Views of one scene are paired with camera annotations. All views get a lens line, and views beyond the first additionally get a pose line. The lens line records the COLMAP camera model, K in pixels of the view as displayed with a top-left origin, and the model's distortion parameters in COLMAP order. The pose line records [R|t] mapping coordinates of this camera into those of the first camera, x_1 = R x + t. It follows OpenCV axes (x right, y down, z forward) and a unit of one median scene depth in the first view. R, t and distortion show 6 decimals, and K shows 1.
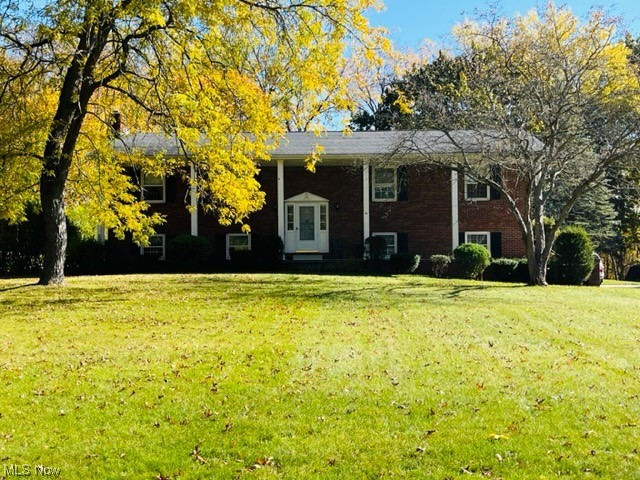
lens RADIAL K [[805.8, 0, 320.0], [0, 805.8, 240.0], [0, 0, 1]] dist [0.012825, -0.015181]
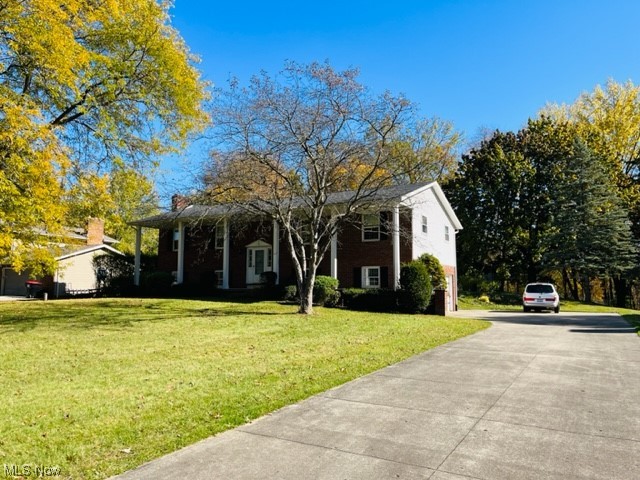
lens RADIAL K [[486.3, 0, 320.0], [0, 486.3, 240.0], [0, 0, 1]] dist [0.003743, 0.003640]
pose [[0.886488, -0.038242, -0.461169, 0.495087], [0.006103, 0.997459, -0.070981, 0.001604], [0.462711, 0.060109, 0.884469, 0.320230]]
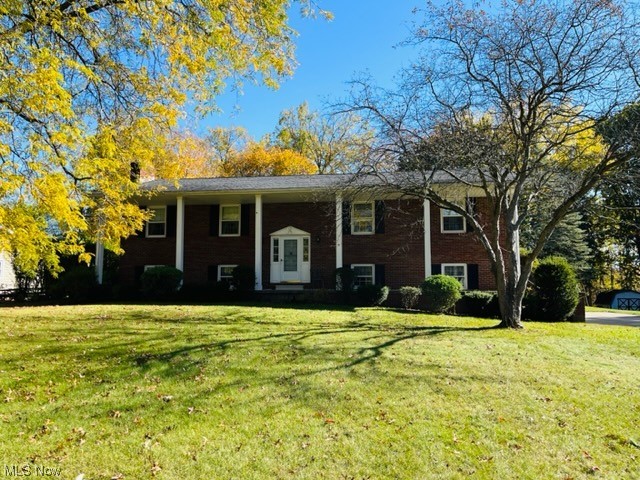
lens RADIAL K [[486.3, 0, 320.0], [0, 486.3, 240.0], [0, 0, 1]] dist [0.003743, 0.003640]
pose [[0.990342, -0.004653, -0.138566, 0.119012], [-0.004155, 0.997992, -0.063205, -0.000280], [0.138581, 0.063171, 0.988334, 0.387364]]
